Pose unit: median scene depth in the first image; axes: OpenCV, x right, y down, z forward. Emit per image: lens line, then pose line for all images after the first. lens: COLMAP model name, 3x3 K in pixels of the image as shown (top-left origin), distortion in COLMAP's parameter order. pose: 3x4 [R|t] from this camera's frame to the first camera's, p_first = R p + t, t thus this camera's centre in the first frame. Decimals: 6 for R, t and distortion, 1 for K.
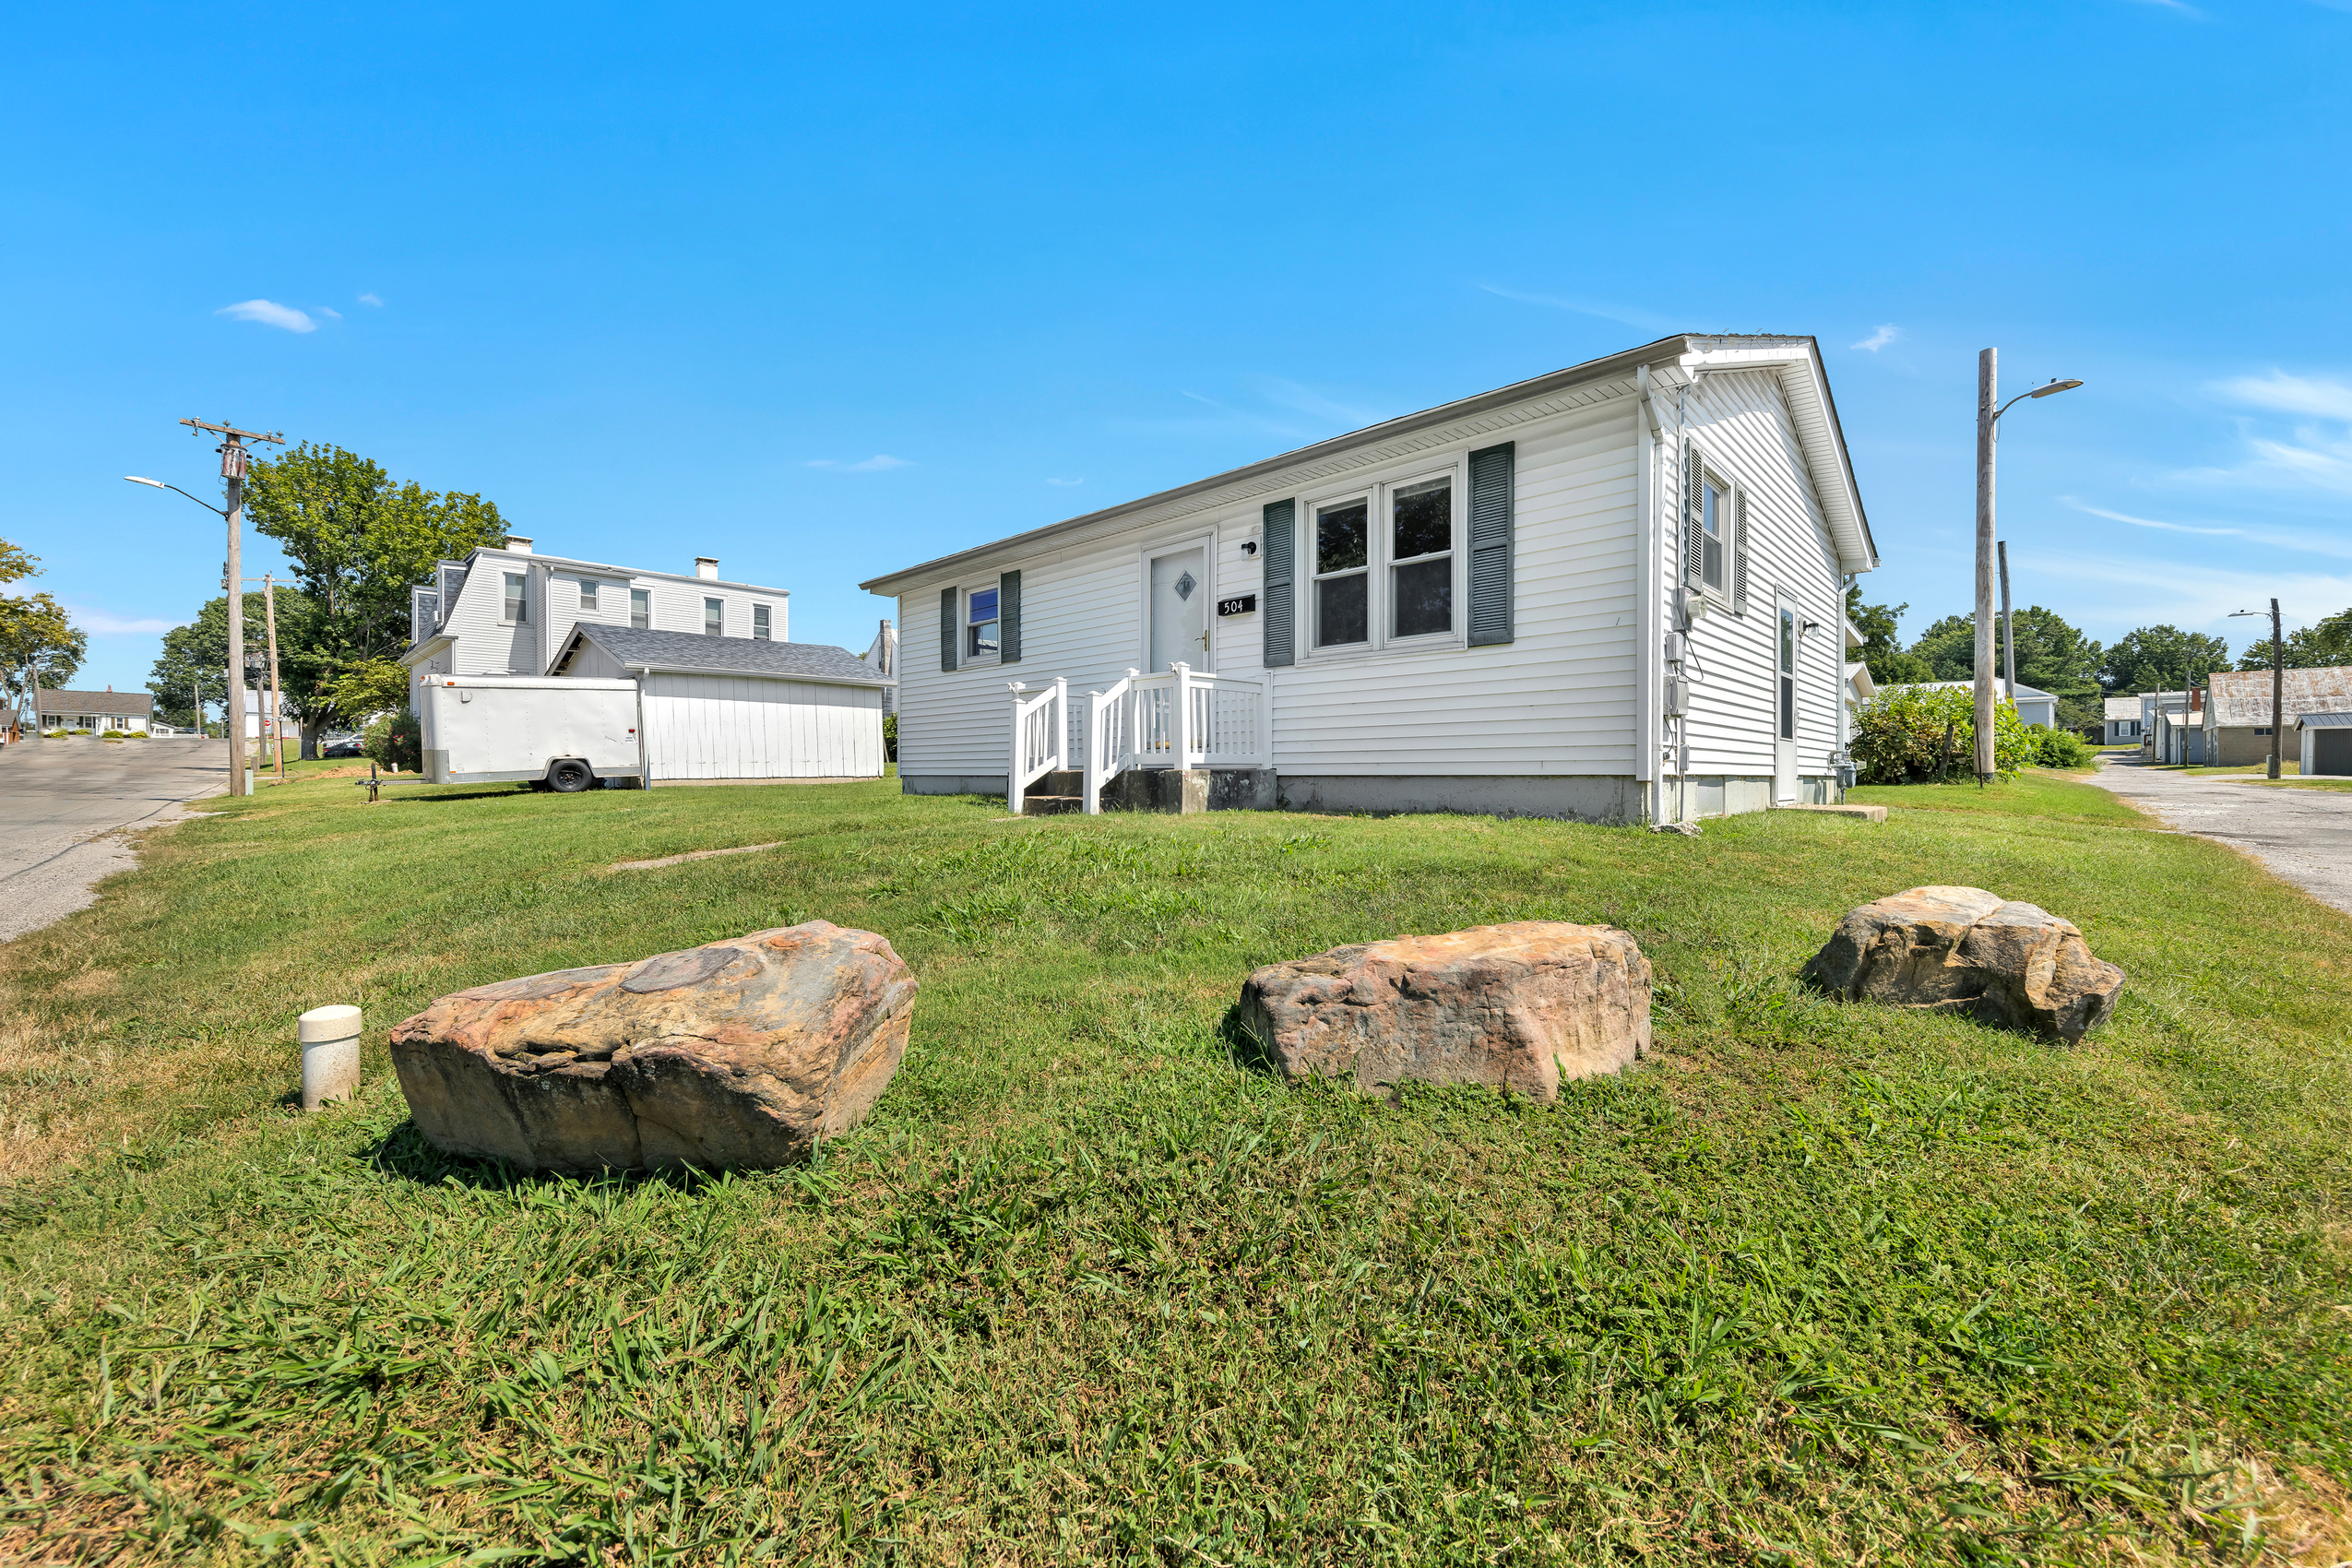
lens RADIAL K [[913.7, 0, 1173.8], [0, 913.7, 776.5], [0, 0, 1]] dist [0.001005, 0.000006]
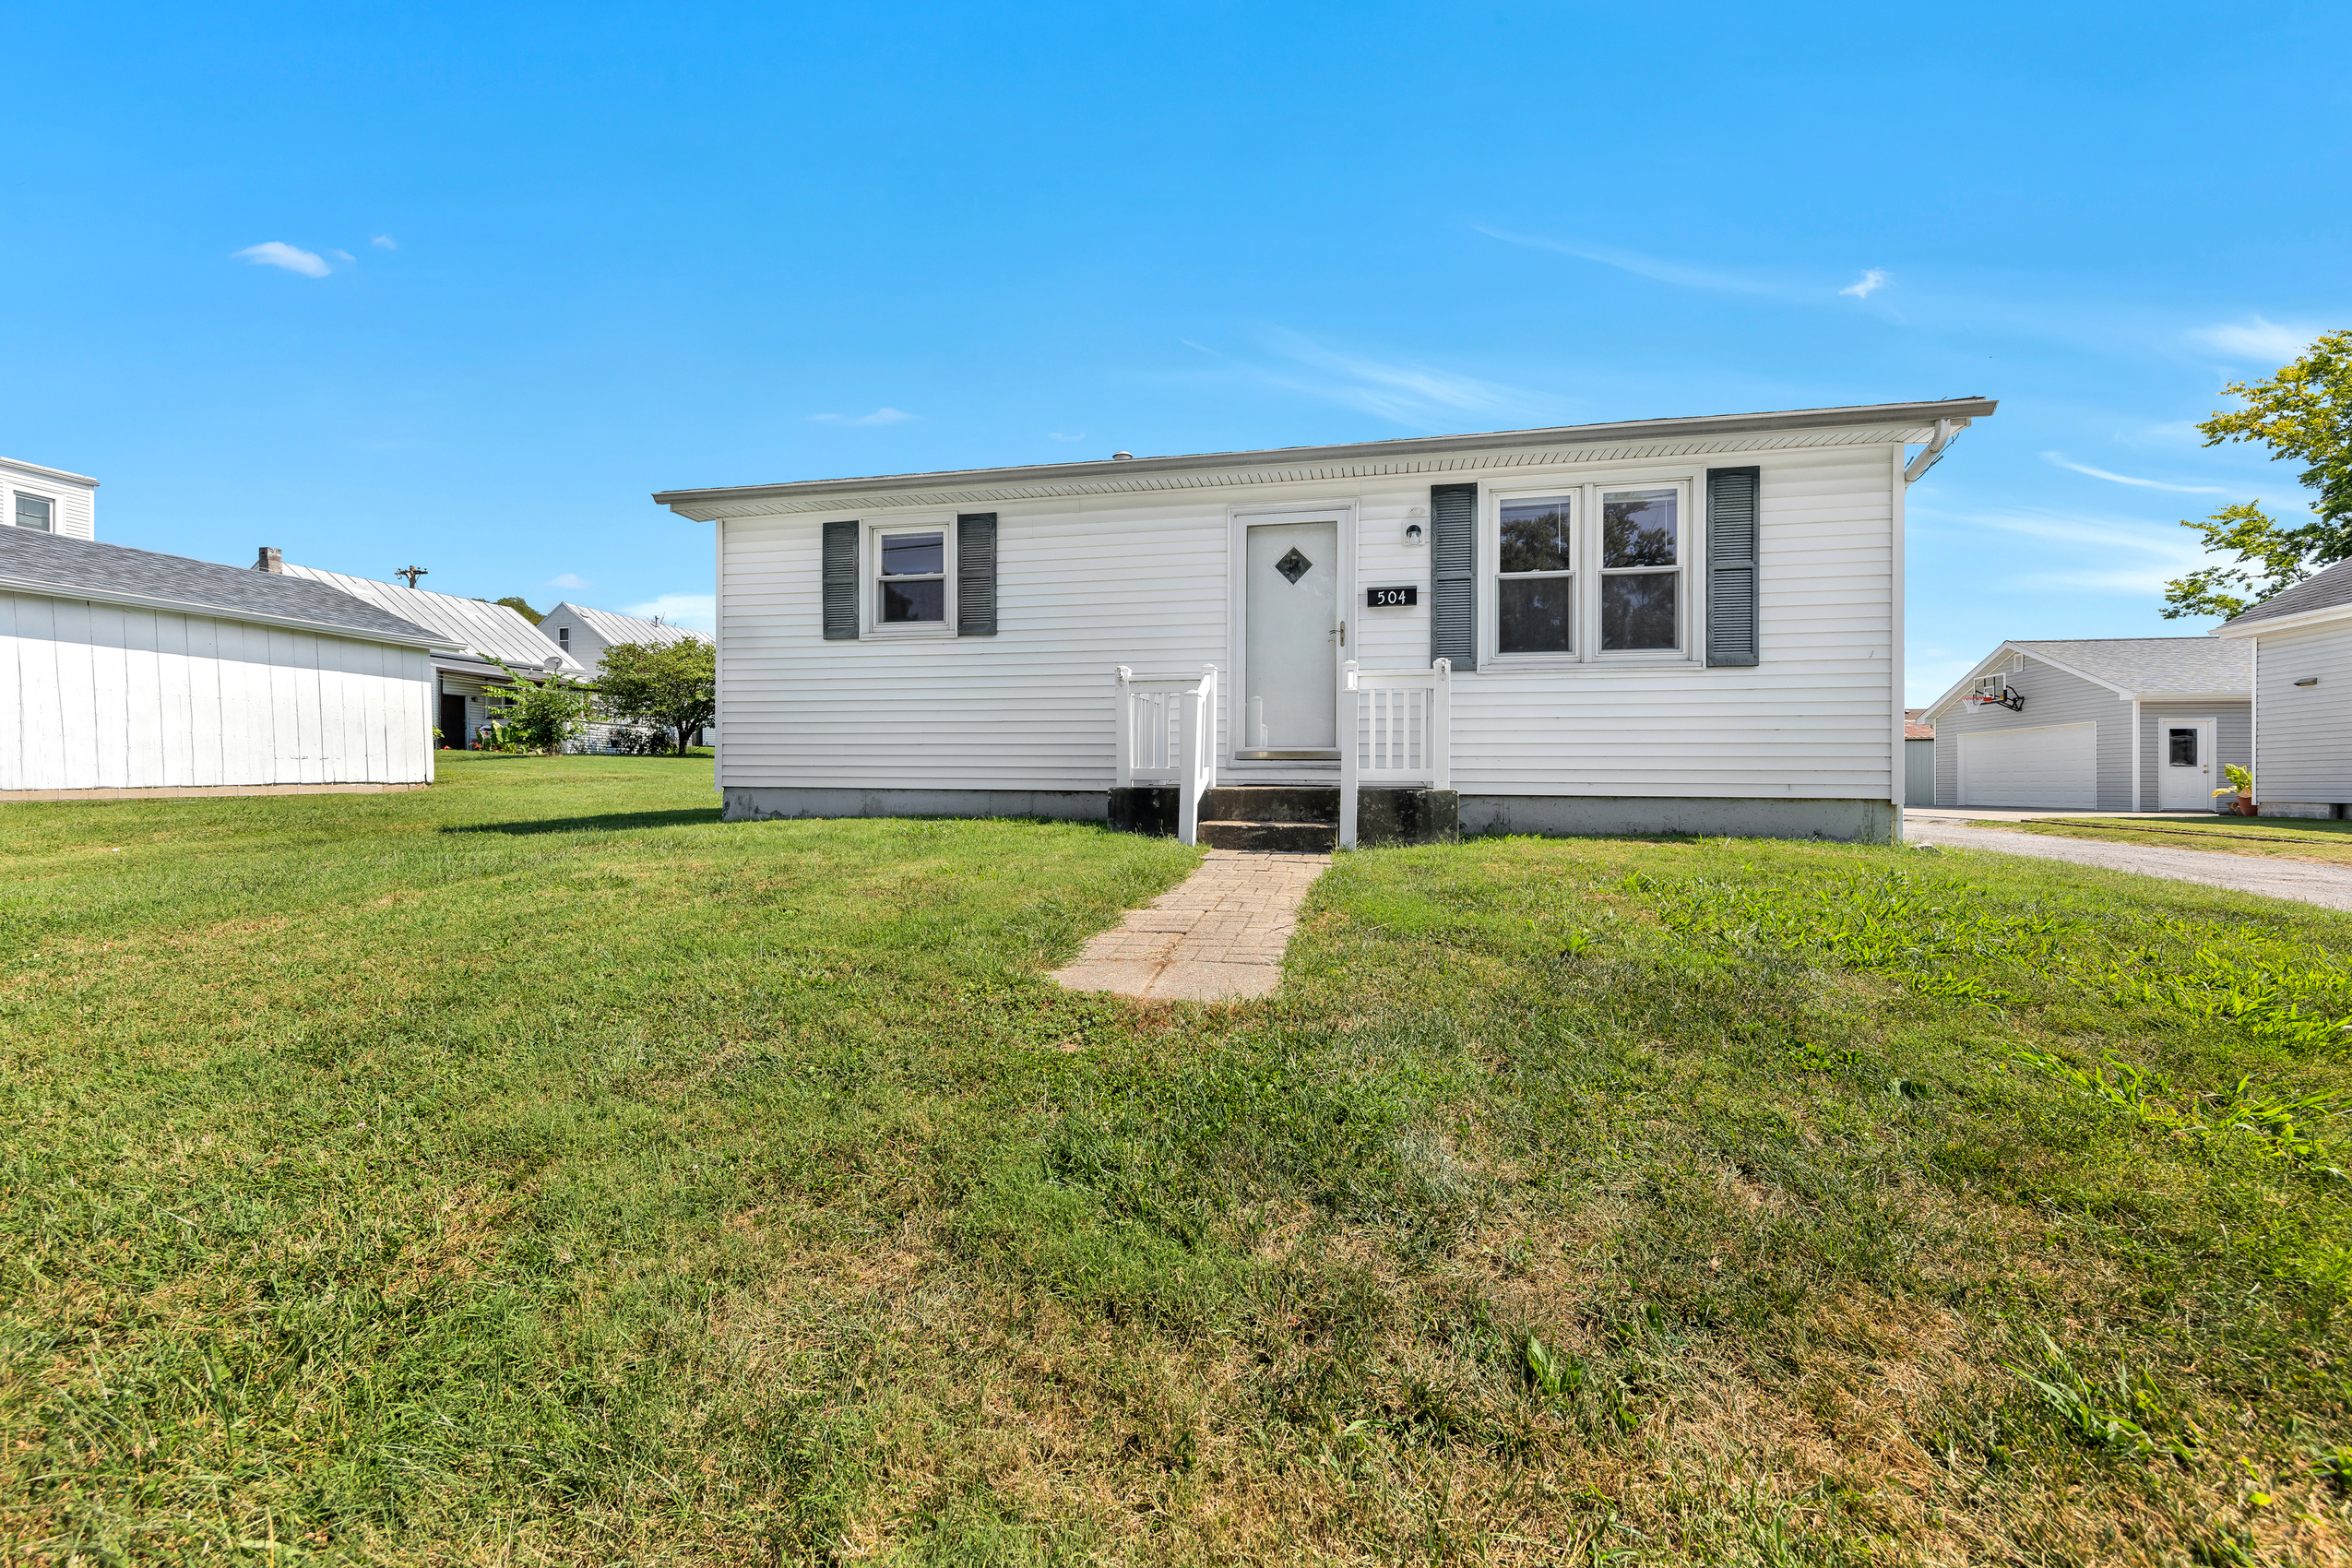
lens RADIAL K [[883.4, 0, 1173.6], [0, 883.4, 782.5], [0, 0, 1]] dist [0.002066, 0.000112]
pose [[0.849021, 0.012123, 0.528220, -0.573792], [-0.008780, 0.999922, -0.008836, -0.002517], [-0.528286, 0.002864, 0.849061, 0.424531]]
